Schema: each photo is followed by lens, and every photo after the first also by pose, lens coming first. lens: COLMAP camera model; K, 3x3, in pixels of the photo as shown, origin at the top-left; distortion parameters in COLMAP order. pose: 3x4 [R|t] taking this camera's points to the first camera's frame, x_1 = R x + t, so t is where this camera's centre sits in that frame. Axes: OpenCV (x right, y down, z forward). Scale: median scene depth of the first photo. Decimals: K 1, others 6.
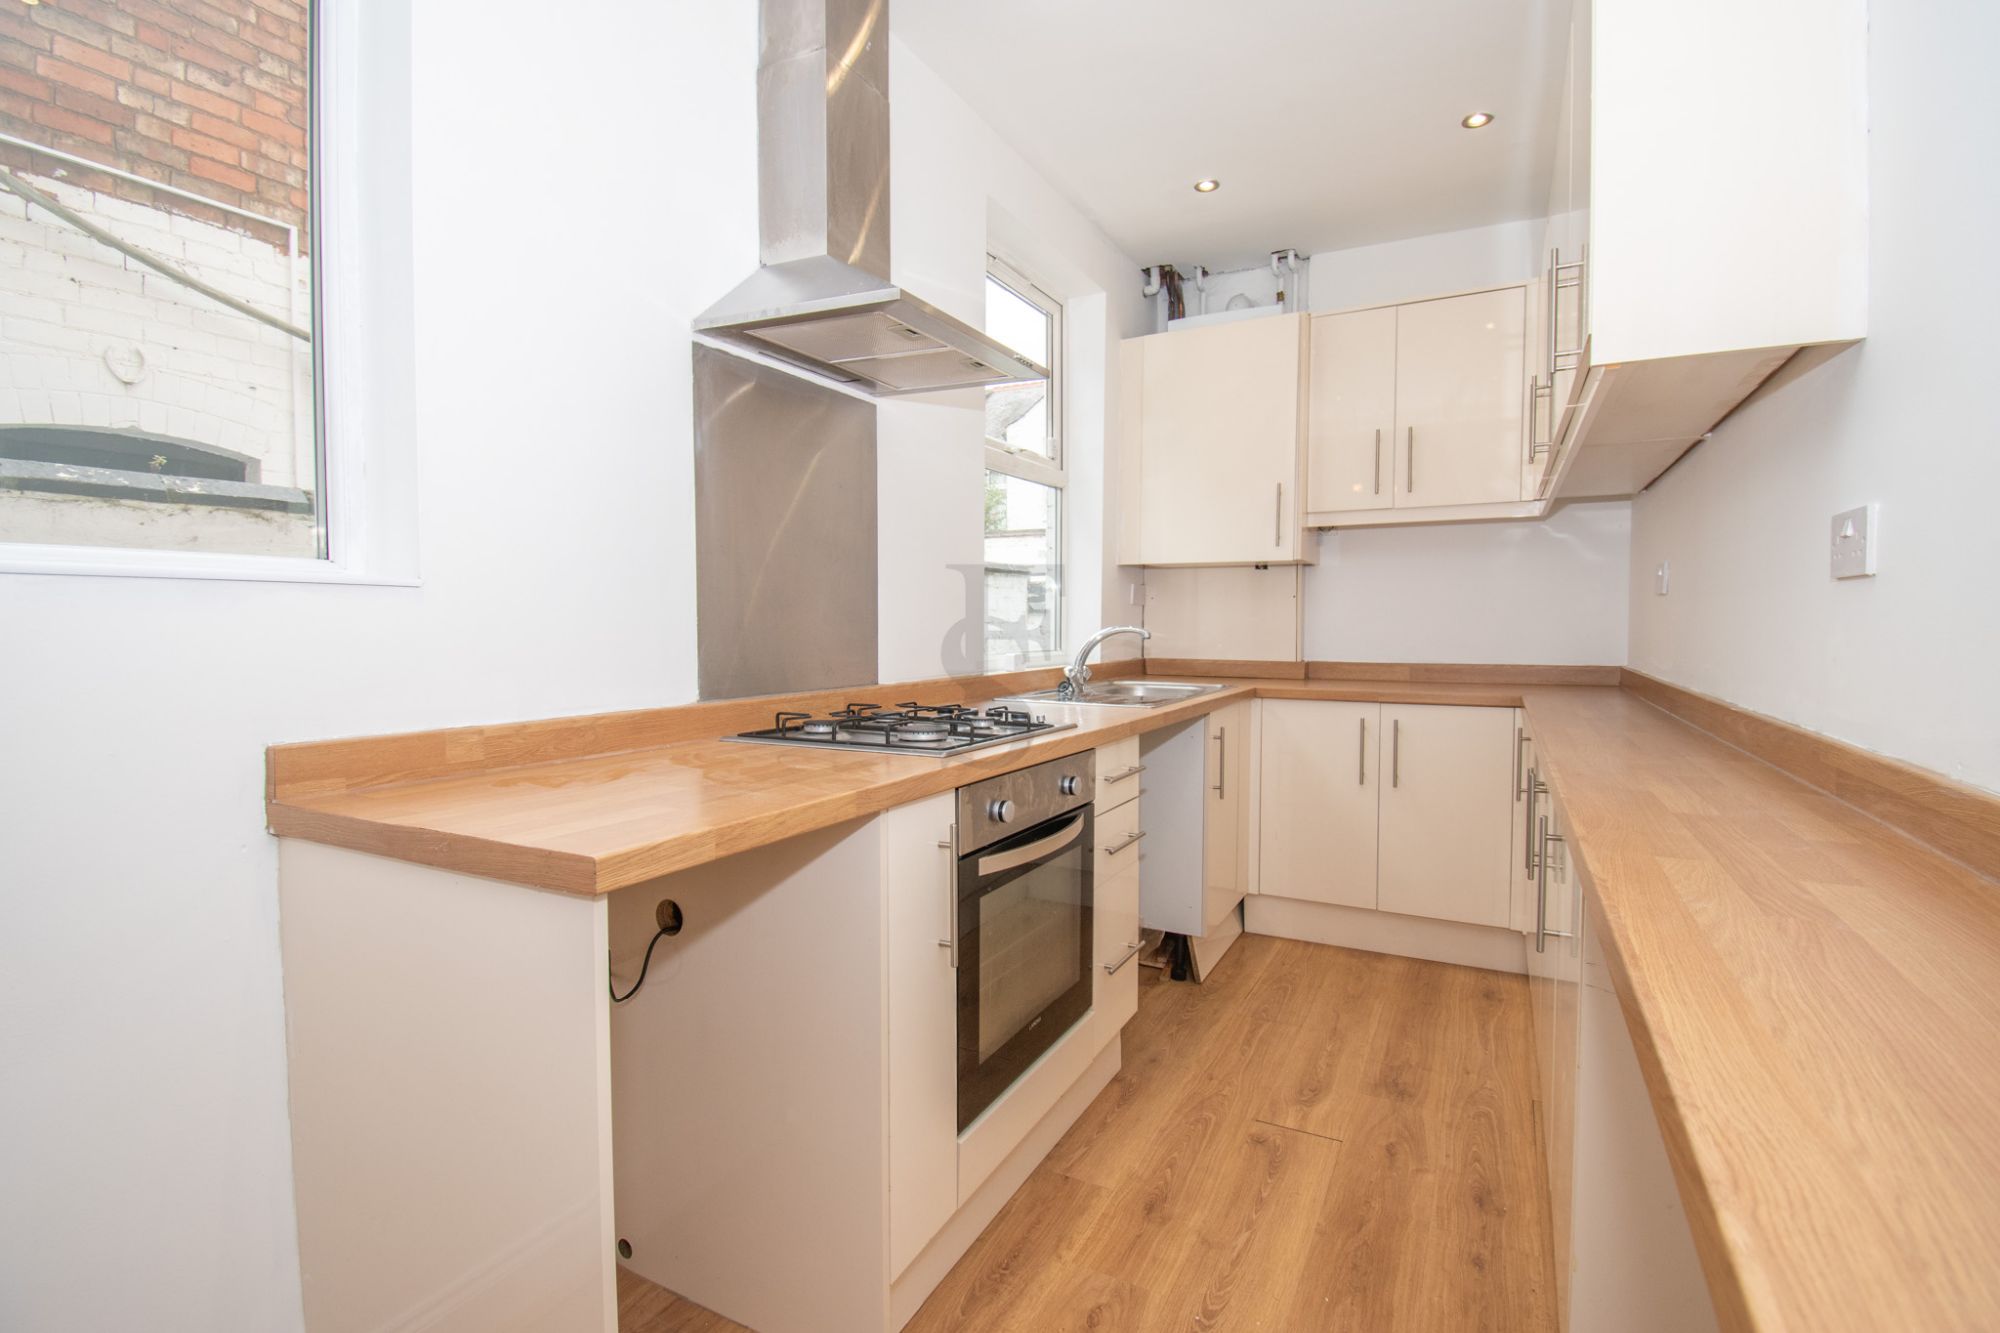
lens RADIAL K [[920.9, 0, 1000.0], [0, 920.9, 666.5], [0, 0, 1]] dist [0.014720, -0.026249]
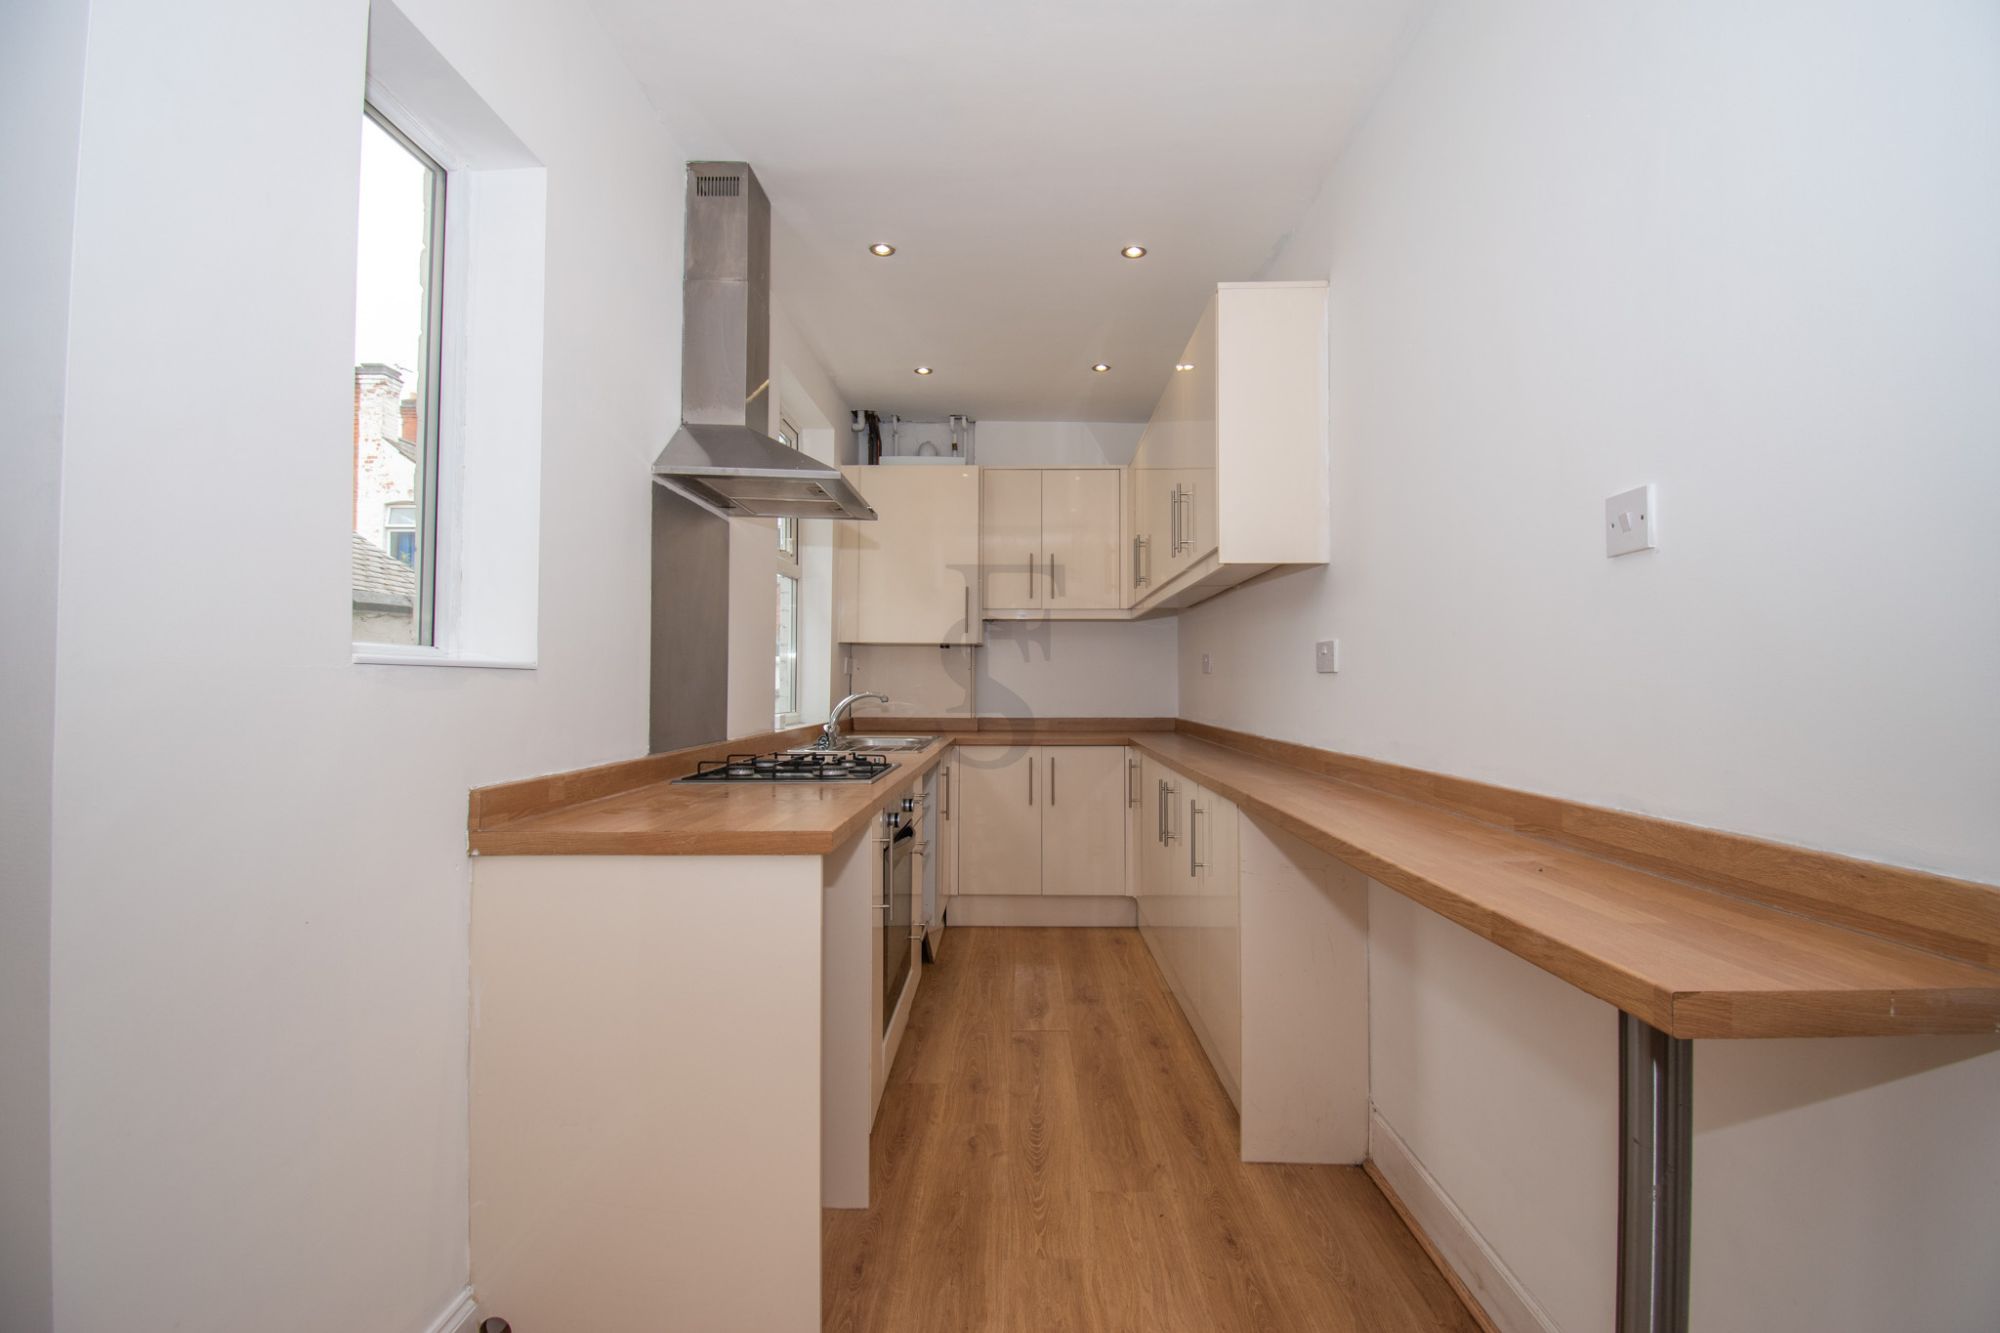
lens RADIAL K [[881.6, 0, 1002.9], [0, 881.6, 671.0], [0, 0, 1]] dist [0.000411, -0.013999]
pose [[0.892028, 0.008229, 0.451905, -0.289620], [0.020140, 0.998117, -0.057930, 0.001547], [-0.451531, 0.060777, 0.890183, -0.212093]]
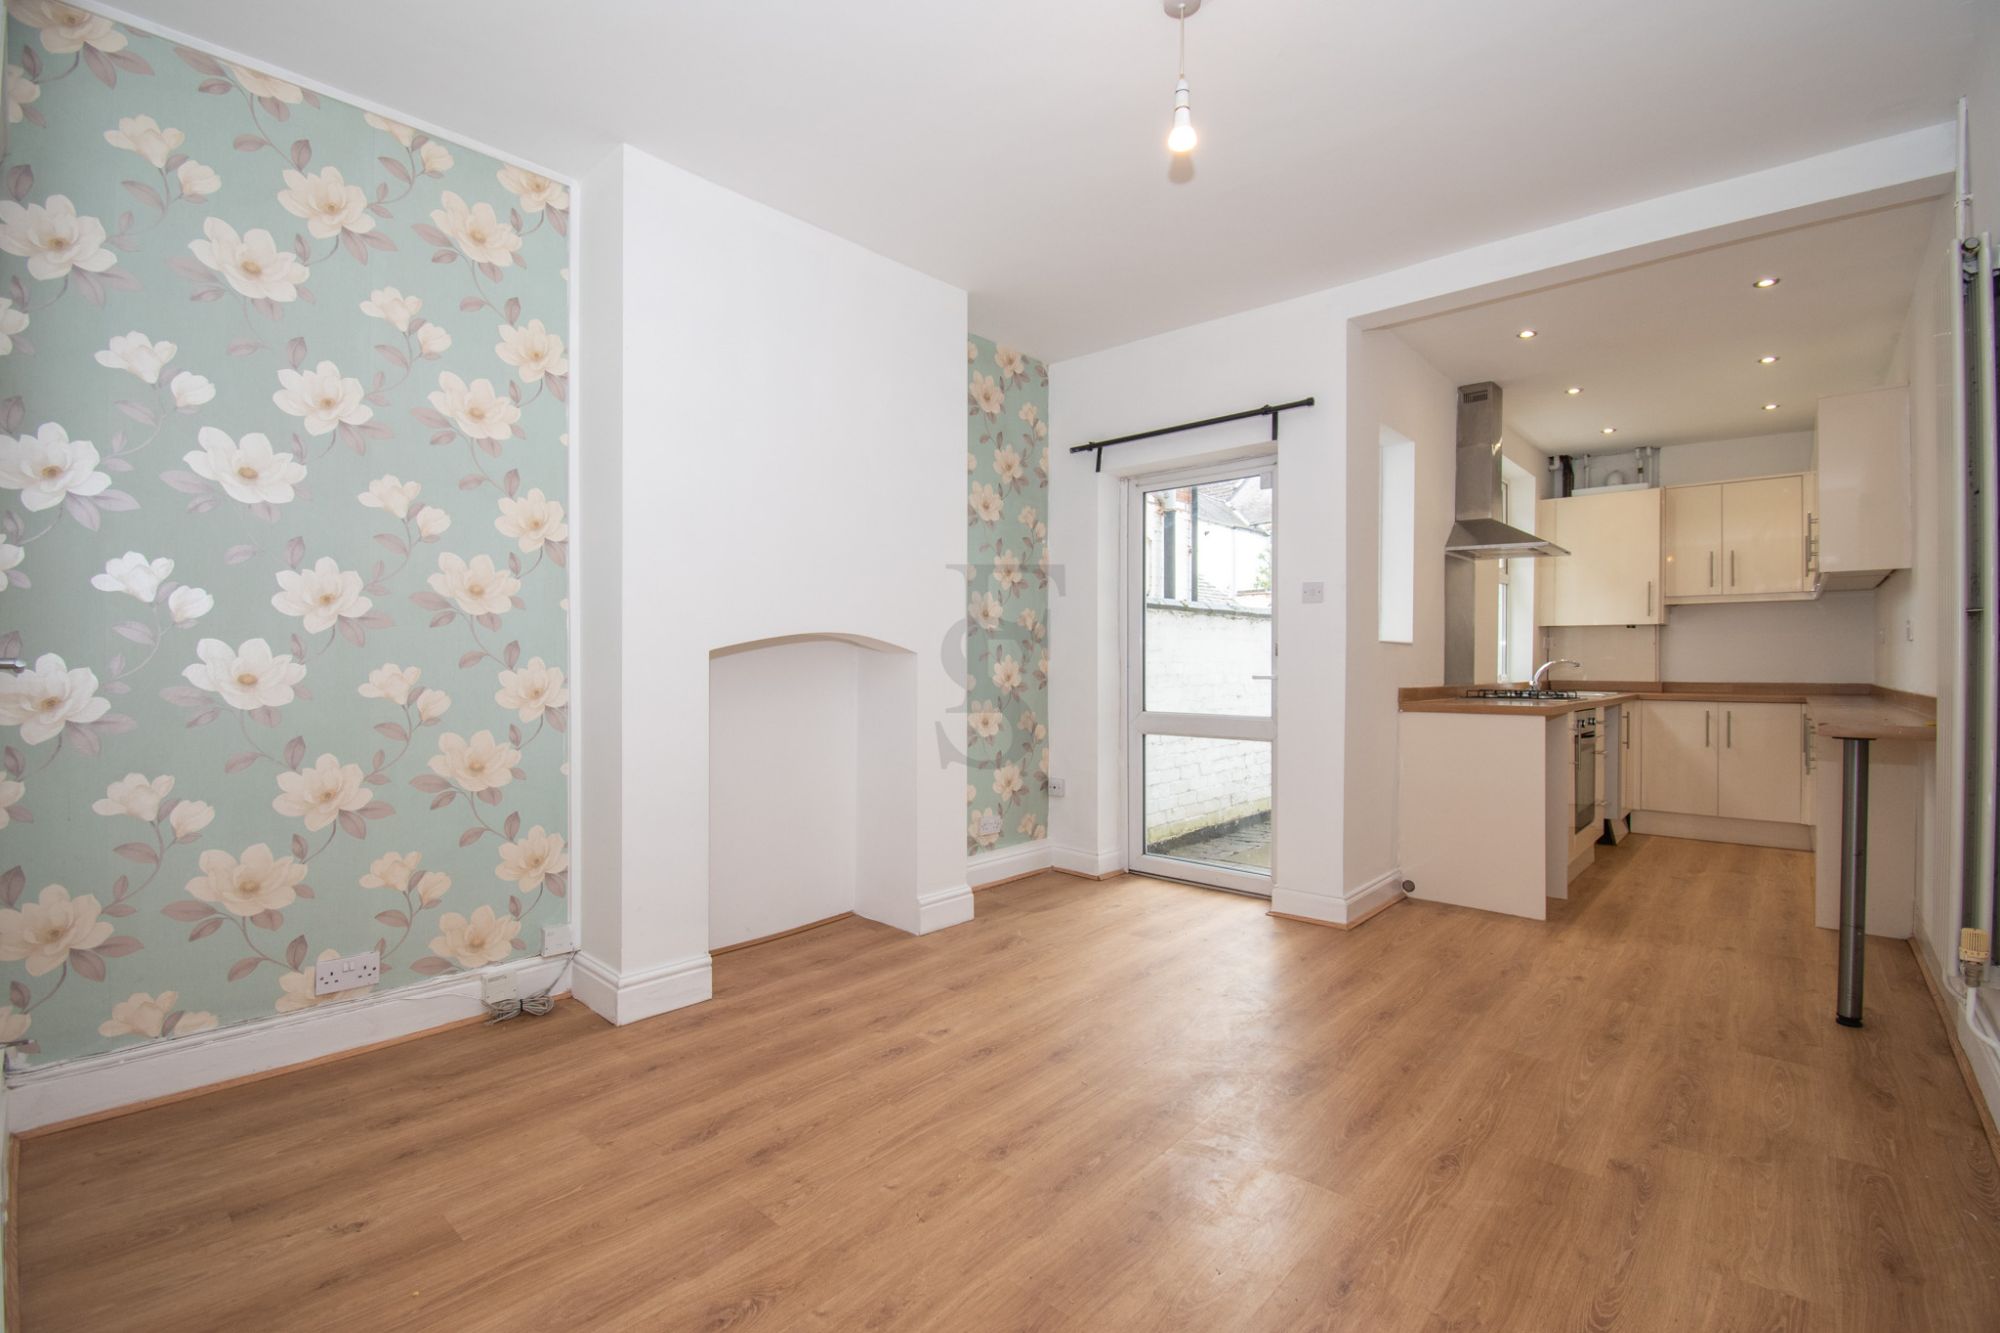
lens RADIAL K [[881.6, 0, 1002.9], [0, 881.6, 671.0], [0, 0, 1]] dist [0.000411, -0.013999]
pose [[0.970304, 0.003748, -0.241858, -0.621010], [-0.014033, 0.999068, -0.040819, 0.076862], [0.241480, 0.043001, 0.969453, -1.175401]]
